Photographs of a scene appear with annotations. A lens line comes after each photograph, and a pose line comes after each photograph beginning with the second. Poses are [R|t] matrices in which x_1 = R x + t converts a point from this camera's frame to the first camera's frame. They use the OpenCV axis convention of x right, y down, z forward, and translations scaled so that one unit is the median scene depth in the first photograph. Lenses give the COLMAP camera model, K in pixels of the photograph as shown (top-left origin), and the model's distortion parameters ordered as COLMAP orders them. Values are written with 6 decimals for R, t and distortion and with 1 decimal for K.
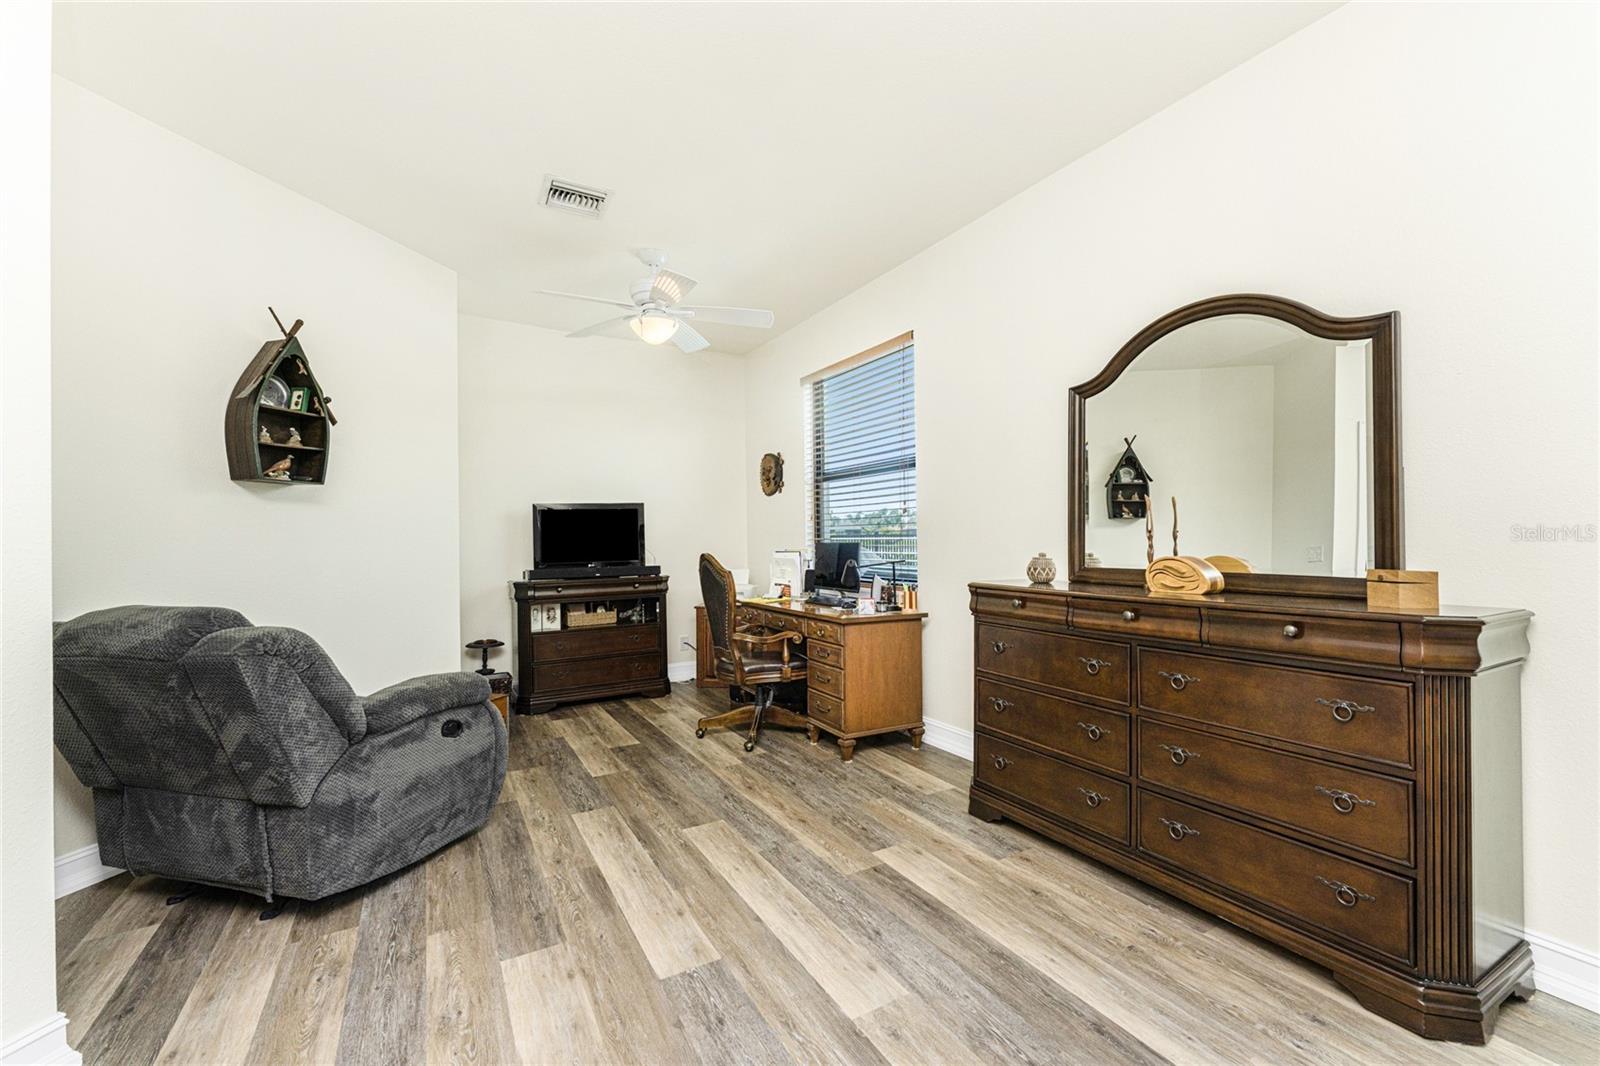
lens RADIAL K [[659.1, 0, 796.8], [0, 659.1, 535.4], [0, 0, 1]] dist [-0.003840, -0.000661]
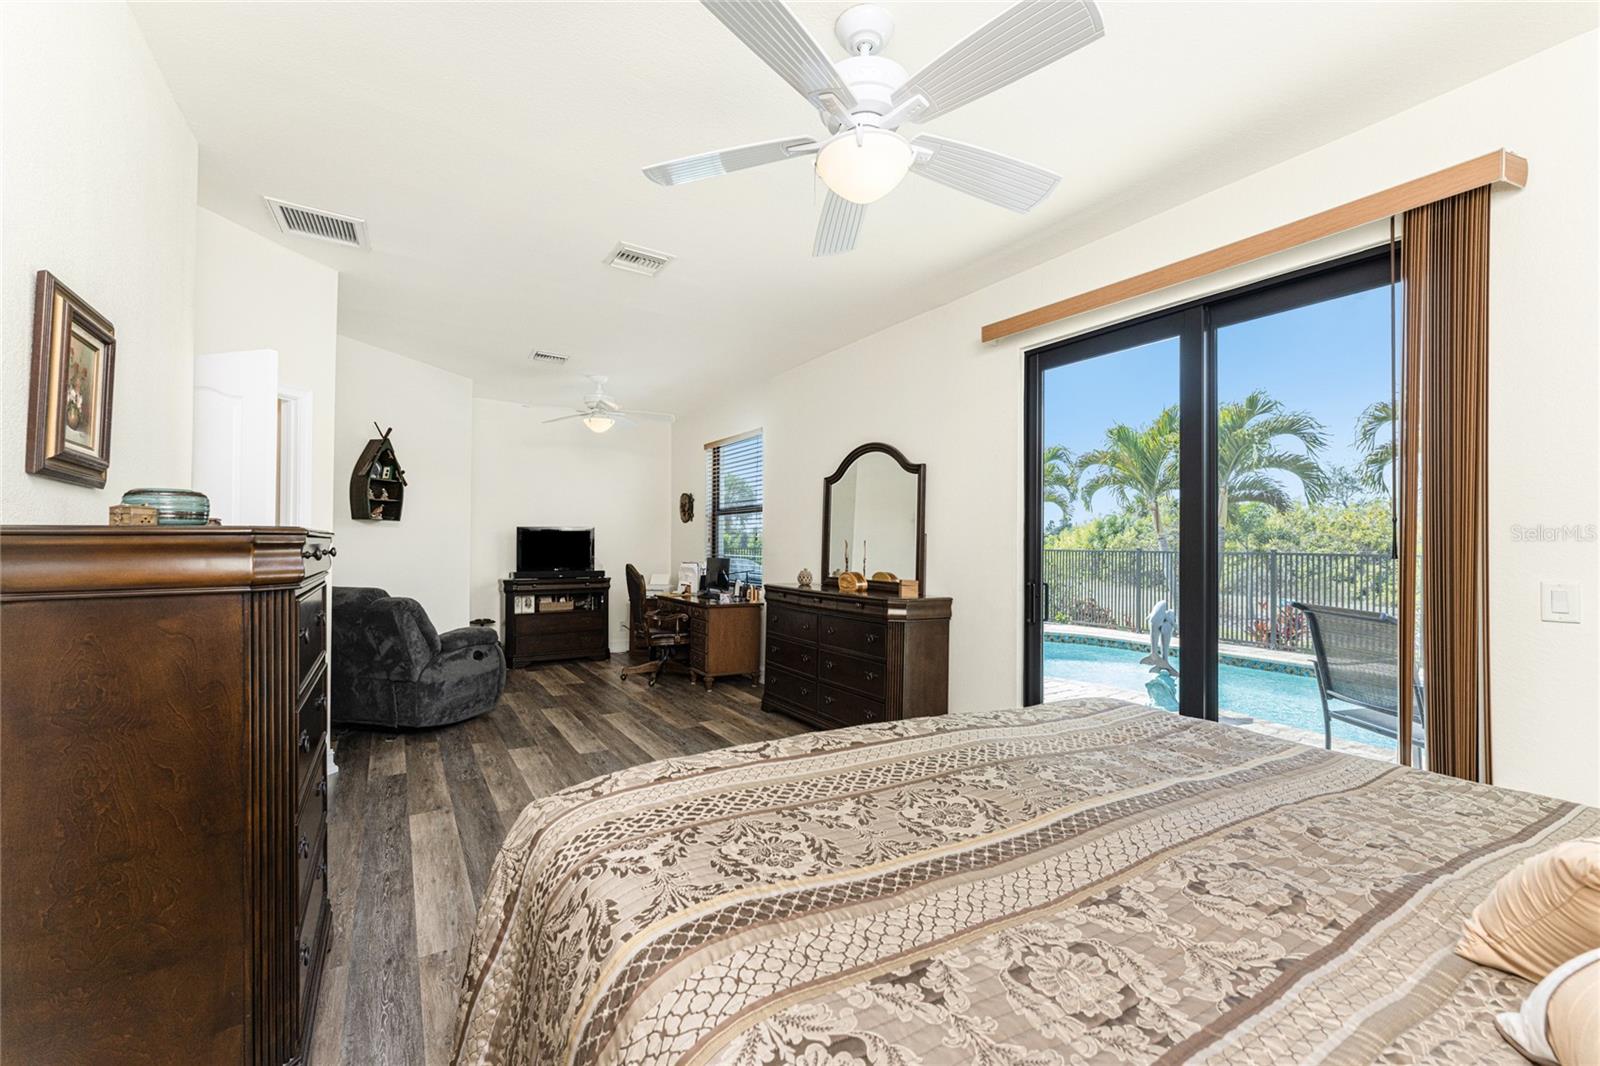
lens RADIAL K [[659.1, 0, 798.0], [0, 659.1, 538.8], [0, 0, 1]] dist [-0.003840, -0.000661]
pose [[0.998871, 0.021208, 0.042506, 0.272369], [-0.021083, 0.999772, -0.003380, -0.049433], [-0.042568, 0.002480, 0.999091, -0.825650]]
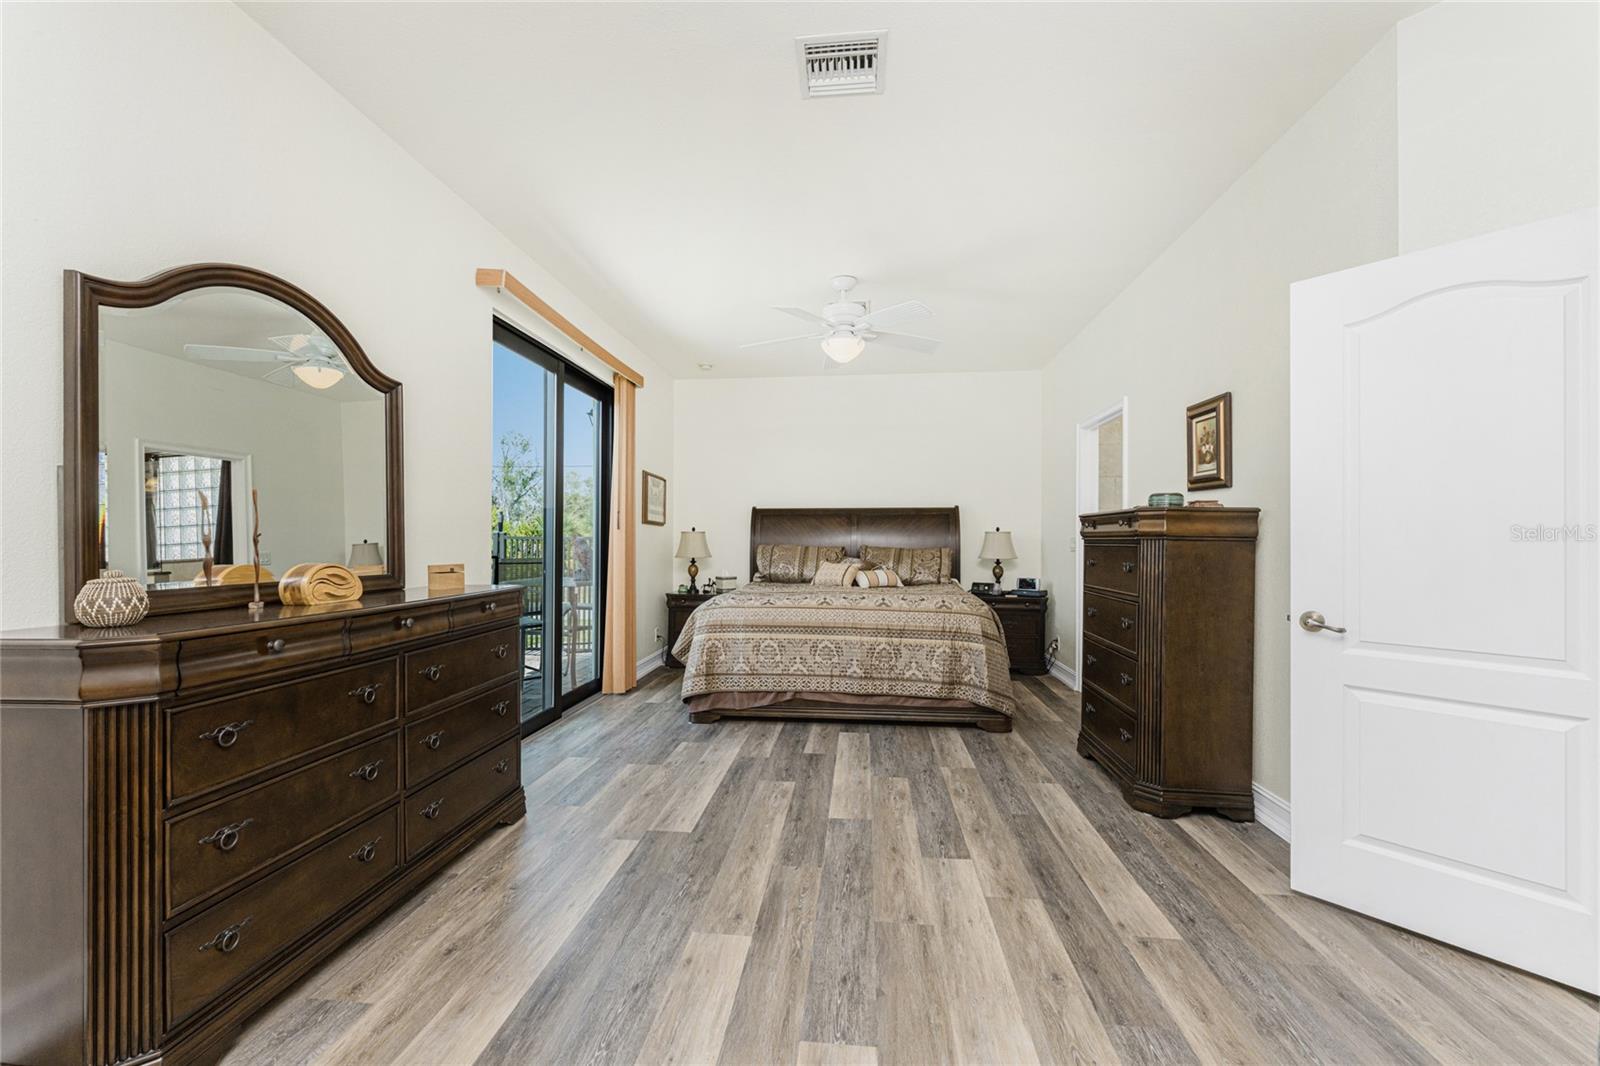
lens RADIAL K [[659.1, 0, 794.8], [0, 659.1, 537.3], [0, 0, 1]] dist [-0.003840, -0.000661]
pose [[-0.816949, 0.014342, 0.576532, -0.394756], [0.005642, 0.999842, -0.016877, 0.012167], [-0.576683, -0.010535, -0.816900, 1.115834]]
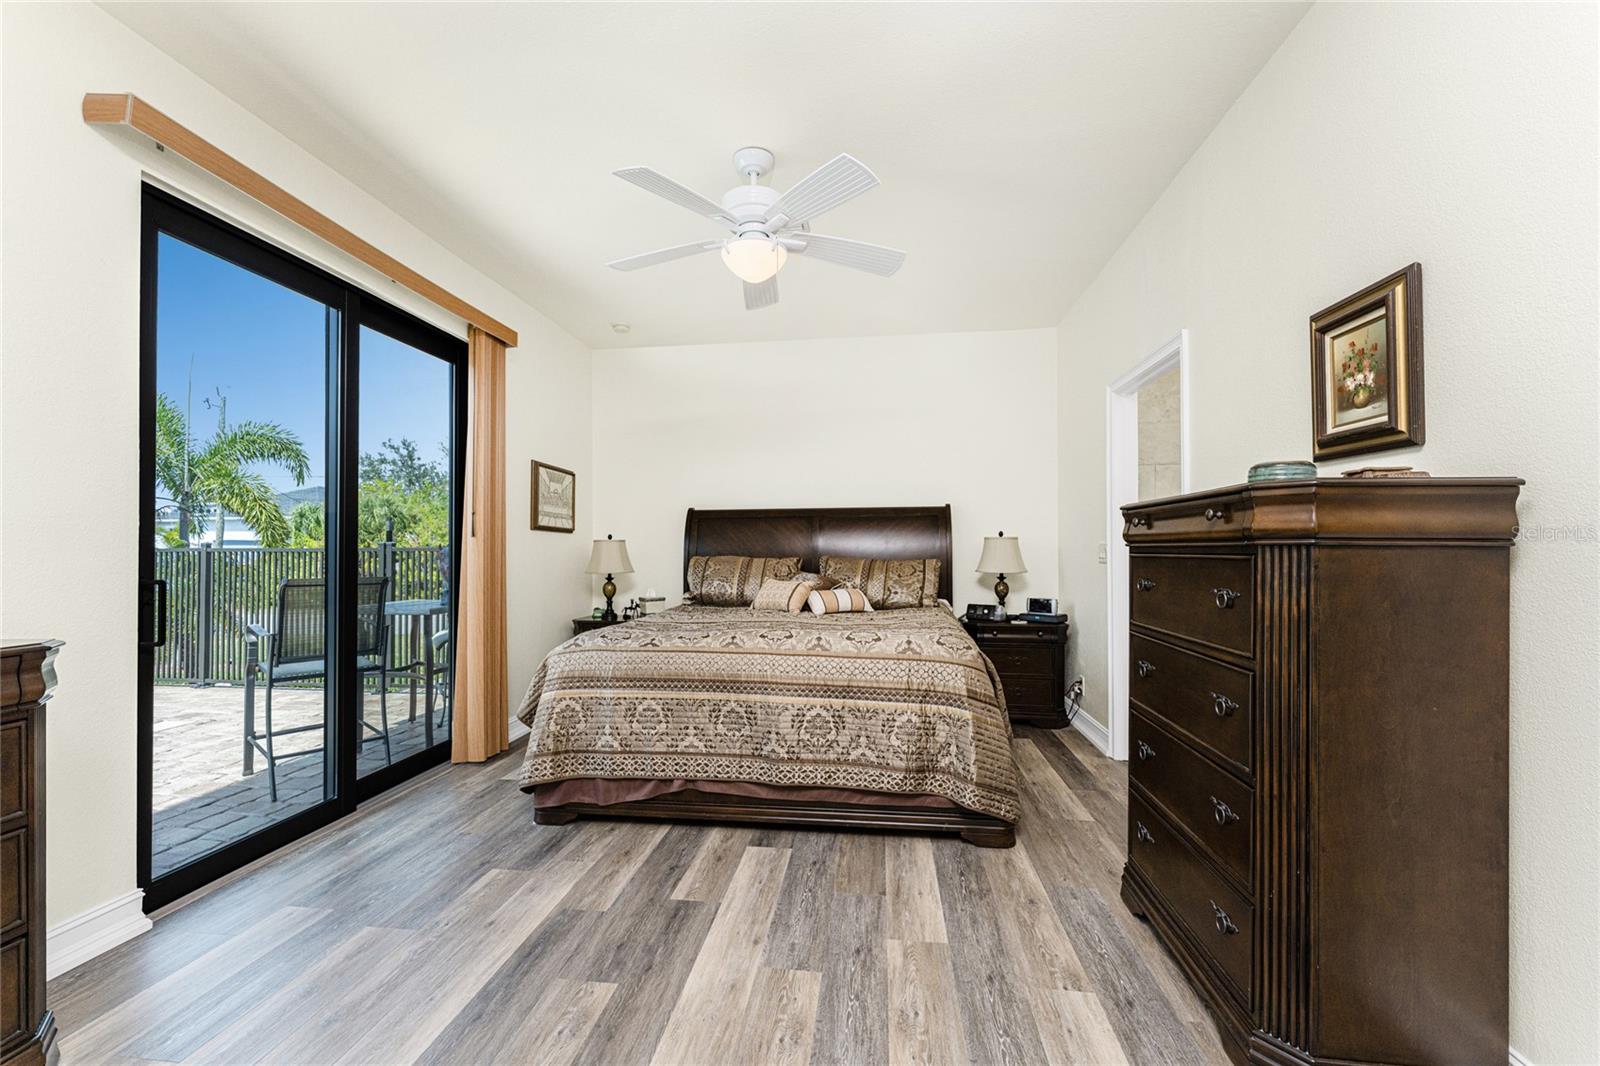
lens RADIAL K [[659.1, 0, 794.6], [0, 659.1, 544.9], [0, 0, 1]] dist [-0.003840, -0.000661]
pose [[-0.803106, 0.021664, 0.595442, -0.257959], [0.012974, 0.999738, -0.018875, 0.005374], [-0.595694, -0.007433, -0.803177, 0.592504]]
